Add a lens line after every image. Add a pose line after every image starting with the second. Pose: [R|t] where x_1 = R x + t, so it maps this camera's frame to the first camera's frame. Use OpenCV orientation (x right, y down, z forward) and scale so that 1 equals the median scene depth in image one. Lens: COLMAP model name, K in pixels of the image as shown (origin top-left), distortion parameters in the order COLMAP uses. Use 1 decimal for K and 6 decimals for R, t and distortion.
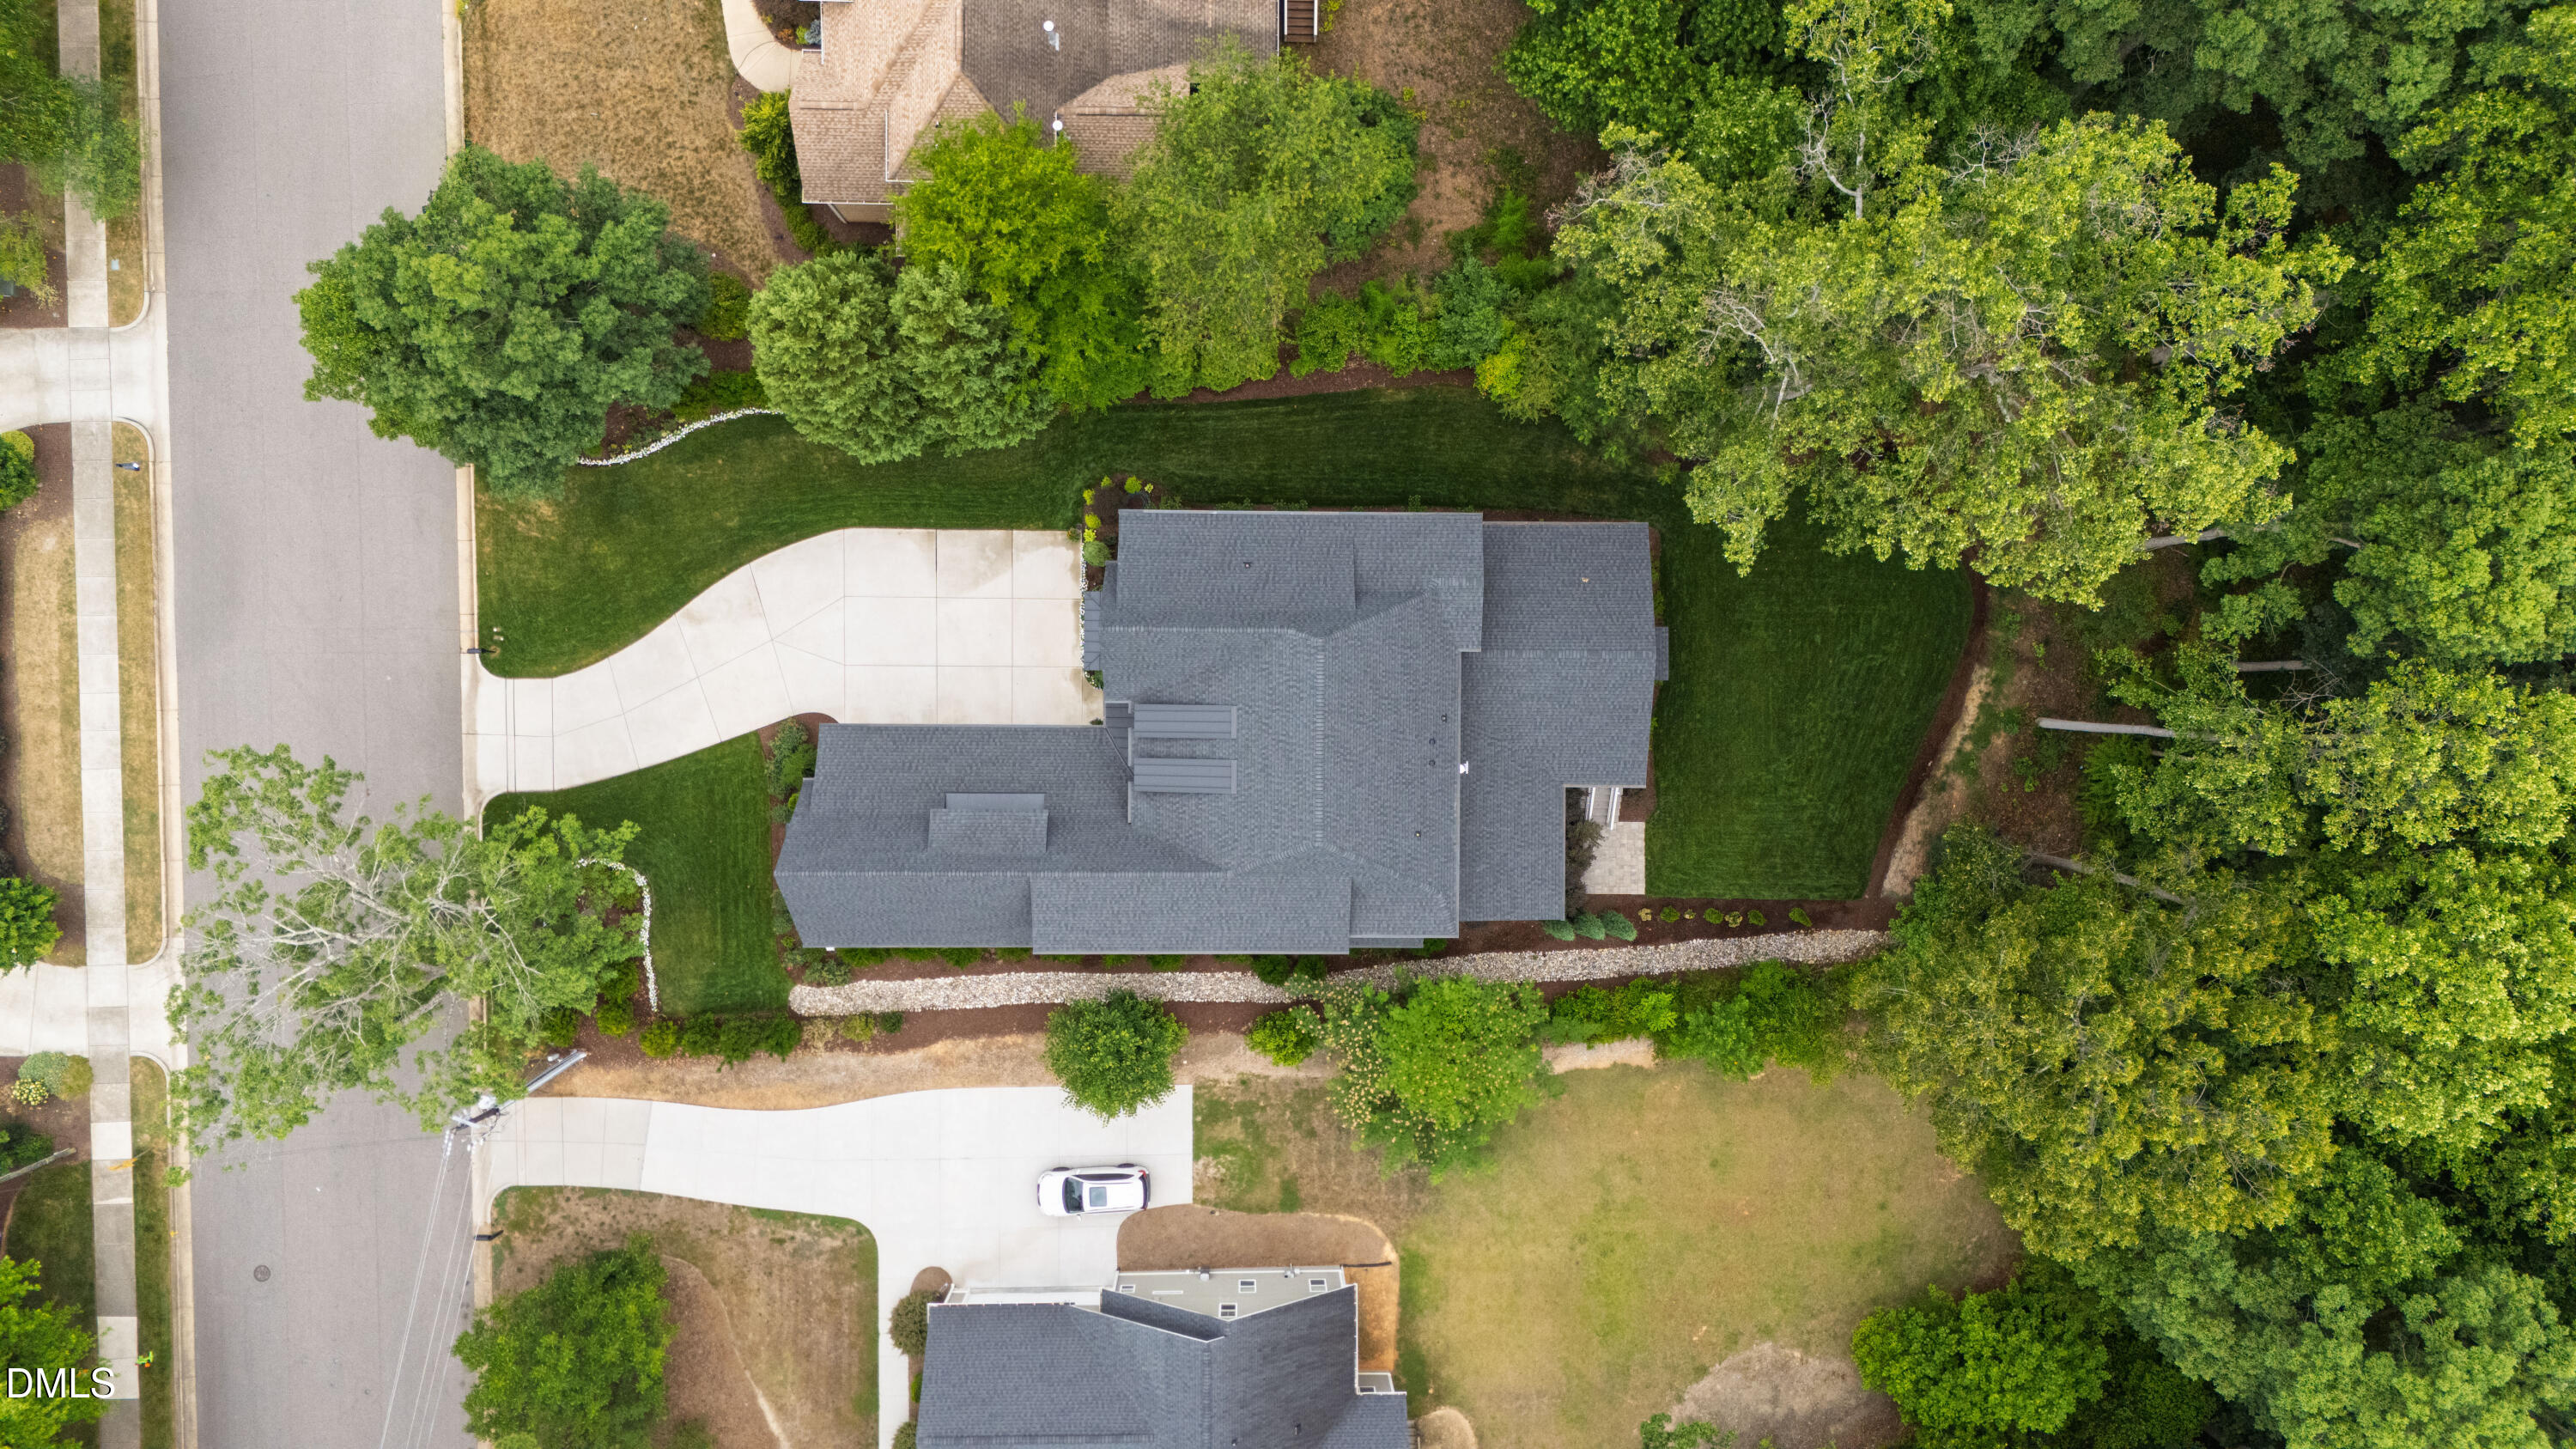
lens RADIAL K [[1832.5, 0, 1288.0], [0, 1832.5, 724.5], [0, 0, 1]] dist [0.069714, -0.071136]
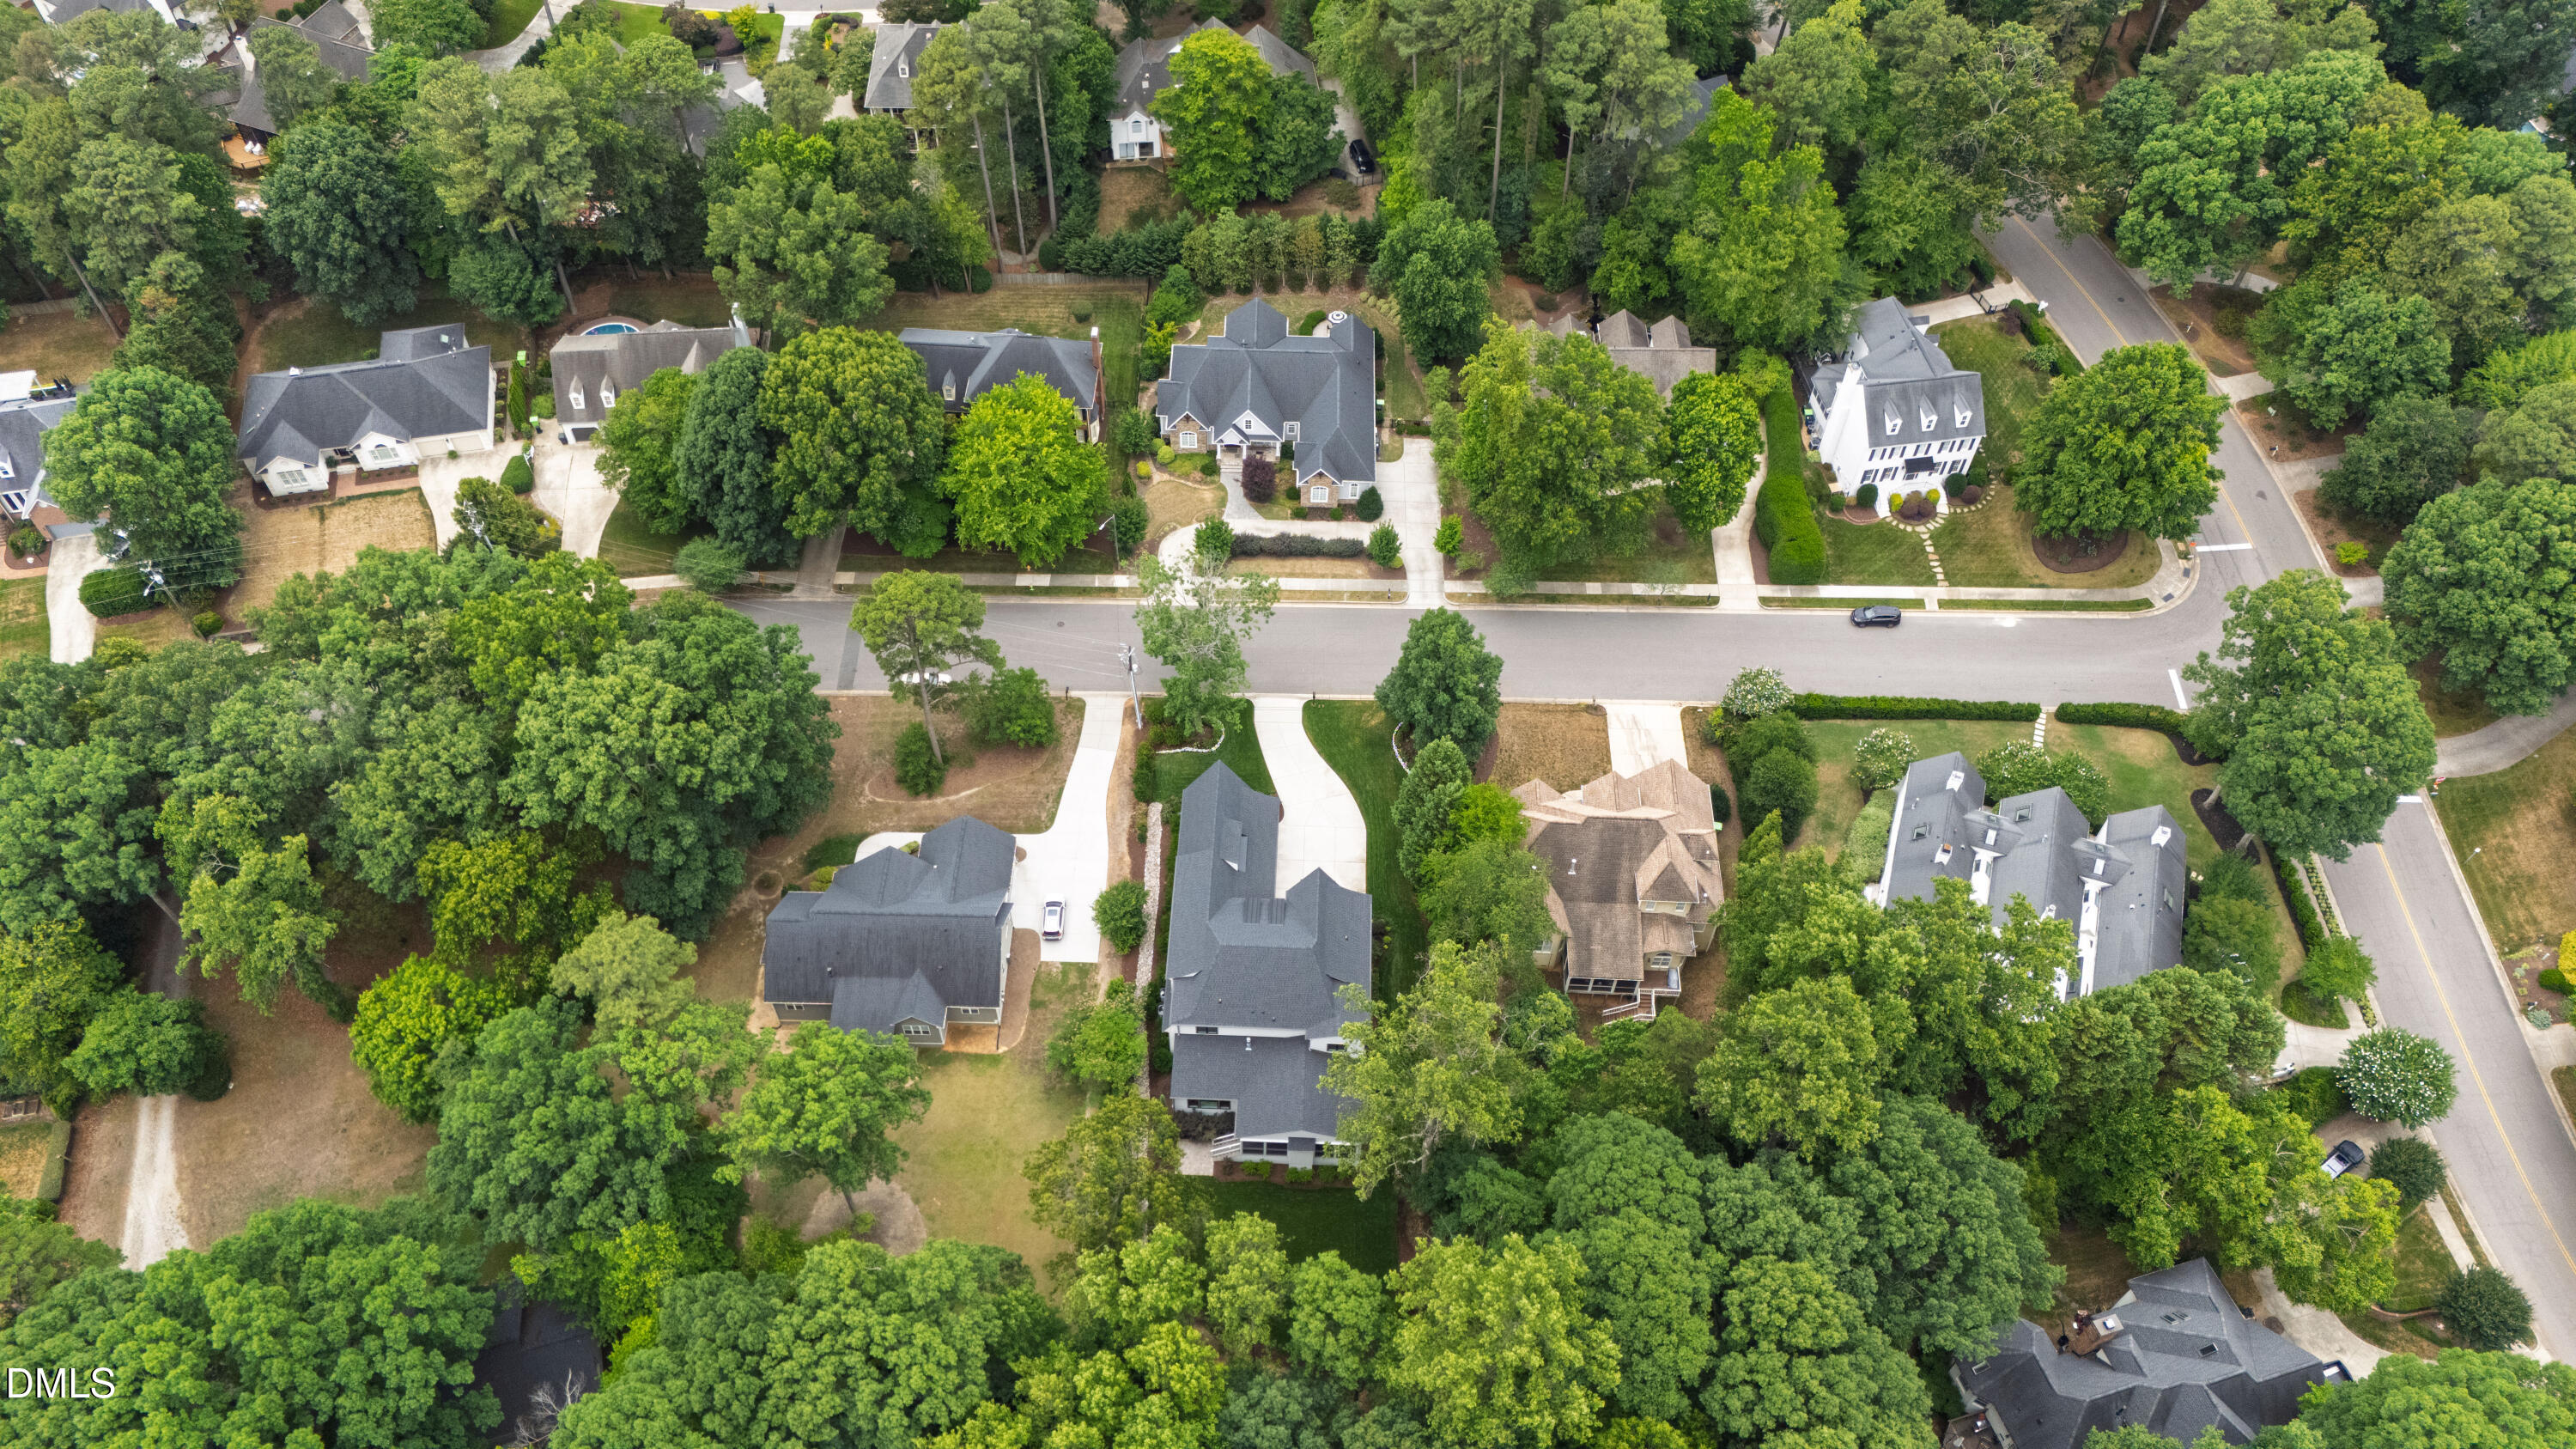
lens RADIAL K [[1832.5, 0, 1288.0], [0, 1832.5, 724.5], [0, 0, 1]] dist [0.069714, -0.071136]
pose [[-0.028597, 0.775322, -0.630918, 1.060064], [-0.999086, -0.042237, -0.006619, 0.008002], [-0.031780, 0.630152, 0.775821, -0.792018]]
